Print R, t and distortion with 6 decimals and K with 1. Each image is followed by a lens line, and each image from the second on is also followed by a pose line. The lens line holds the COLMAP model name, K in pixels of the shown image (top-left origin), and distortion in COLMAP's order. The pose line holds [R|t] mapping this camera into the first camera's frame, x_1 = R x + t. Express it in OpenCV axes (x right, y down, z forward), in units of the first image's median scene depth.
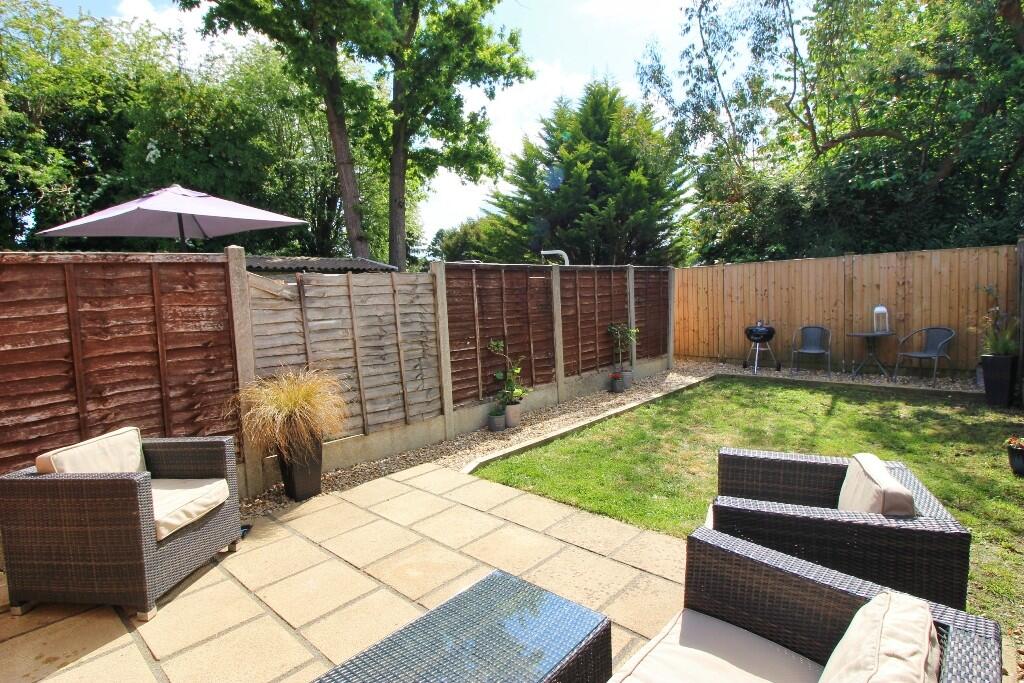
lens RADIAL K [[525.5, 0, 512.0], [0, 525.5, 341.5], [0, 0, 1]] dist [0.000933, -0.000011]
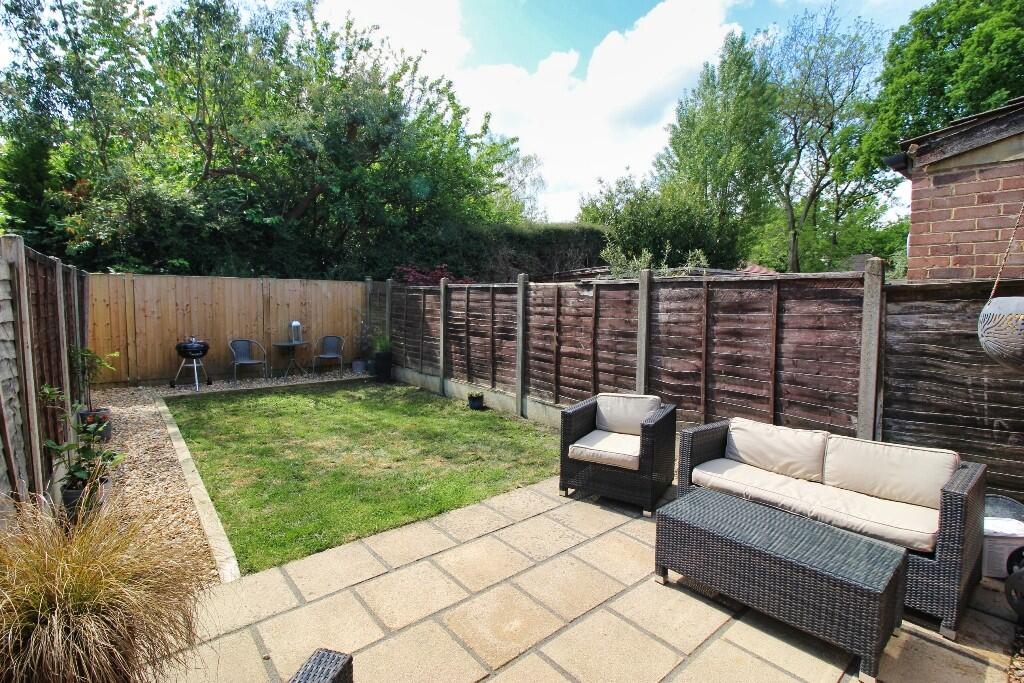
lens RADIAL K [[478.9, 0, 512.0], [0, 478.9, 341.5], [0, 0, 1]] dist [-0.022219, -0.000351]
pose [[0.113233, -0.048849, 0.992367, -0.375762], [0.069444, 0.996737, 0.041141, -0.027668], [-0.991139, 0.064255, 0.116256, 0.343856]]
